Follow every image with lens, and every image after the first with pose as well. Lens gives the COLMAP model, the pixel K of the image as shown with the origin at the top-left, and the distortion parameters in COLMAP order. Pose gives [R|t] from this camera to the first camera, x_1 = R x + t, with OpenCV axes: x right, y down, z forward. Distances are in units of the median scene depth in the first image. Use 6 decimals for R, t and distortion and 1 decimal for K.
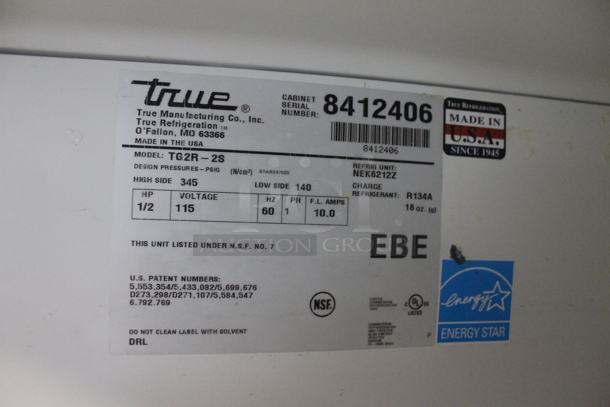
lens RADIAL K [[513.6, 0, 305.4], [0, 513.6, 202.2], [0, 0, 1]] dist [-0.156603, 0.129946]
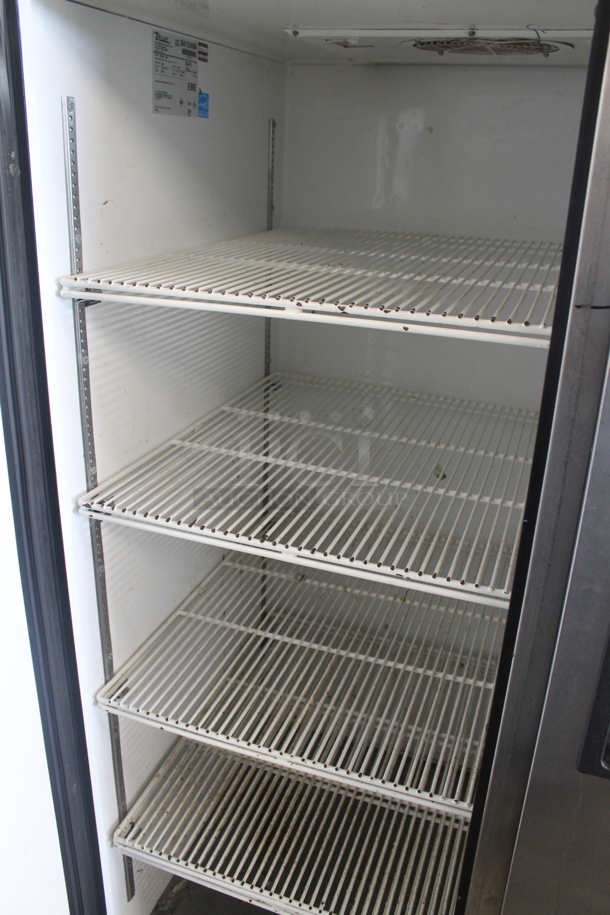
lens RADIAL K [[770.4, 0, 303.0], [0, 770.4, 457.4], [0, 0, 1]] dist [-0.156603, 0.129946]
pose [[0.542960, -0.328071, 0.773022, -4.425234], [-0.024144, 0.914050, 0.404882, 0.338163], [-0.839411, -0.238498, 0.488372, -2.918820]]
